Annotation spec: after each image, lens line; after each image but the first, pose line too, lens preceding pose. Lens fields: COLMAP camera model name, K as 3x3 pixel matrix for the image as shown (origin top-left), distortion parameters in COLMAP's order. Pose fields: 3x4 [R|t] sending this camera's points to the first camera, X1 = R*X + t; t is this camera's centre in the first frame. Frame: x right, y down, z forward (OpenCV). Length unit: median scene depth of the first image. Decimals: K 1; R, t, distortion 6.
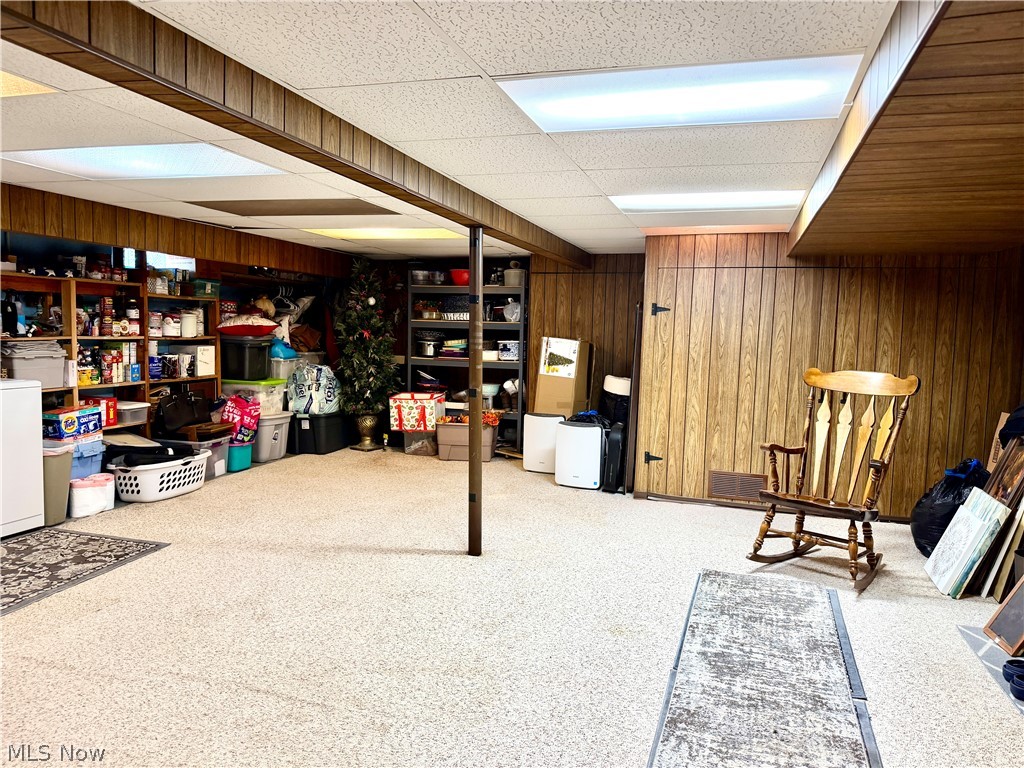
lens RADIAL K [[724.0, 0, 510.7], [0, 724.0, 380.7], [0, 0, 1]] dist [0.036207, -0.036240]
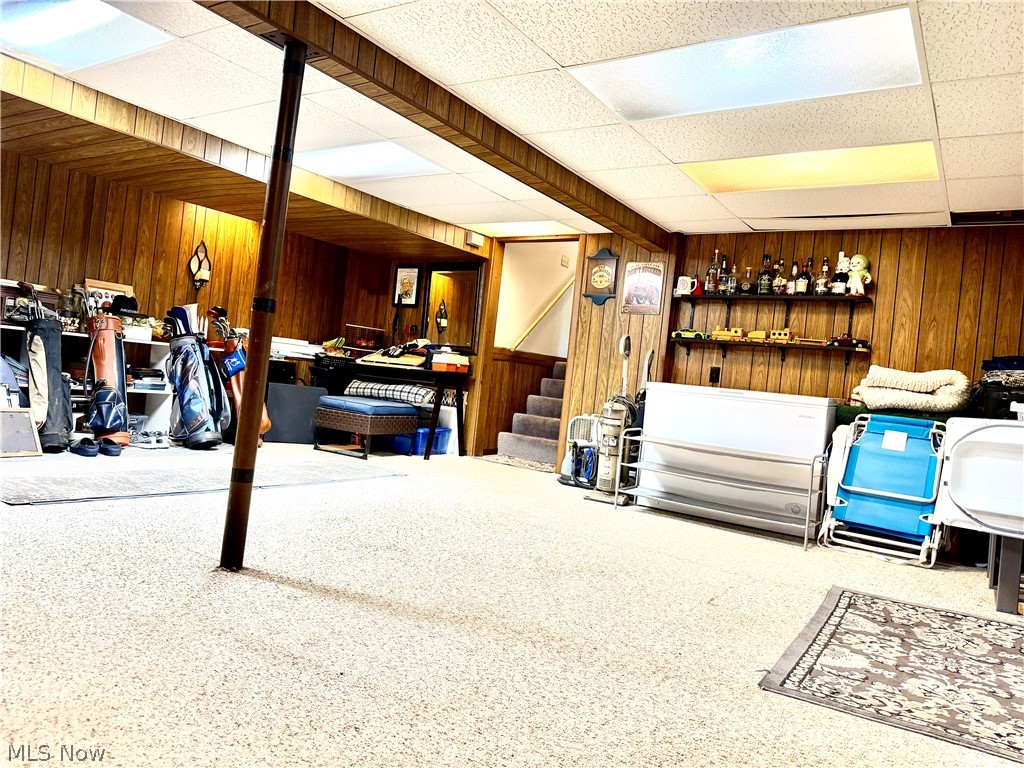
lens RADIAL K [[724.0, 0, 510.7], [0, 724.0, 380.7], [0, 0, 1]] dist [0.036207, -0.036240]
pose [[-0.954722, -0.124931, 0.269997, -0.443048], [-0.106476, 0.990927, 0.082011, 0.005176], [-0.277793, 0.049549, -0.959362, 1.589971]]
